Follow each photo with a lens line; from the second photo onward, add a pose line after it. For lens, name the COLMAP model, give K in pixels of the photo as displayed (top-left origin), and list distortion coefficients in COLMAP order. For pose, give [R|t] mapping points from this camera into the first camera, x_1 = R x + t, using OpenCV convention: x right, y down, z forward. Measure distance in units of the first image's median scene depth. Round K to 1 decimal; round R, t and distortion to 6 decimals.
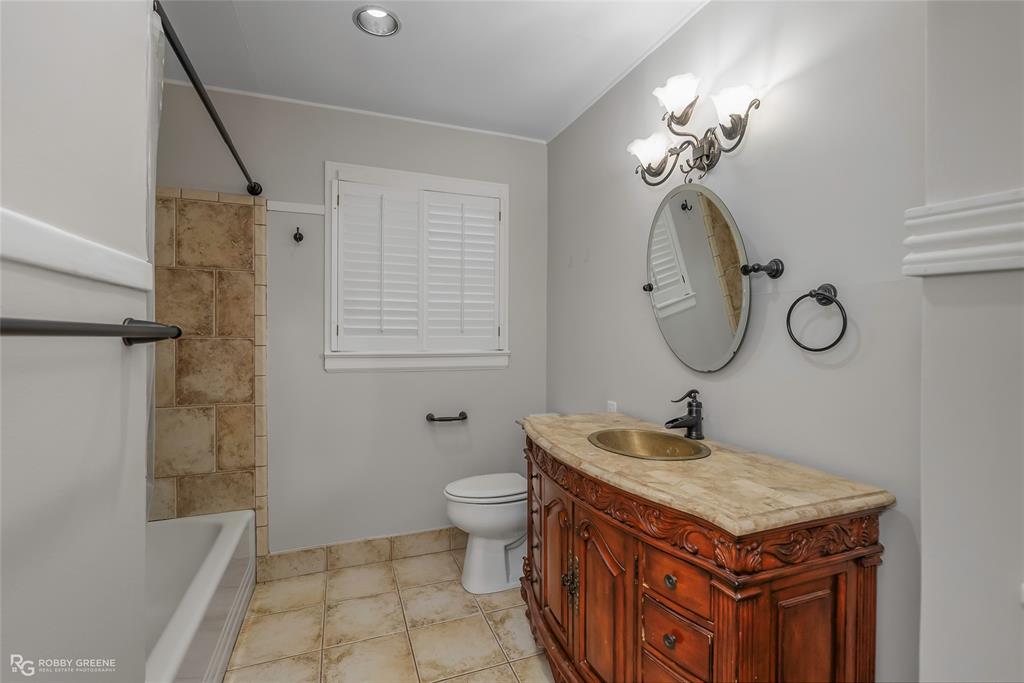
lens RADIAL K [[467.2, 0, 512.1], [0, 467.2, 340.5], [0, 0, 1]] dist [-0.003073, 0.001425]
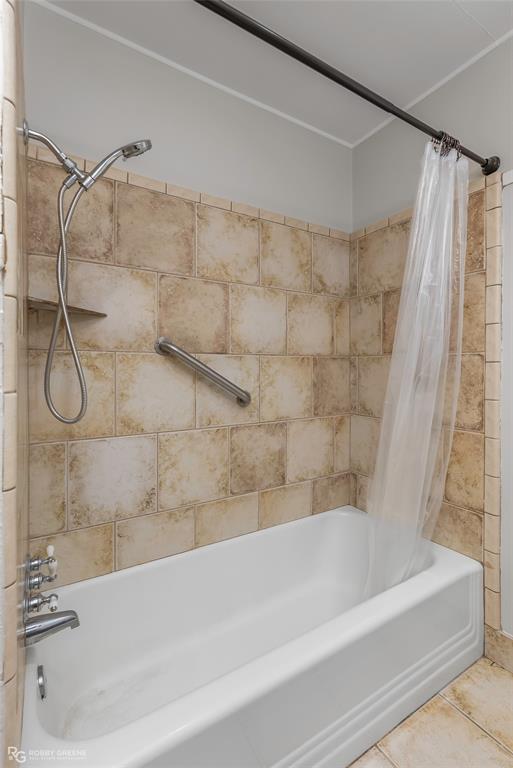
lens RADIAL K [[350.4, 0, 259.1], [0, 350.4, 373.7], [0, 0, 1]] dist [-0.003073, 0.001425]
pose [[0.196148, 0.009747, -0.980526, -0.034795], [-0.012905, 0.999890, 0.007358, 0.031788], [0.980489, 0.011211, 0.196252, 0.499507]]
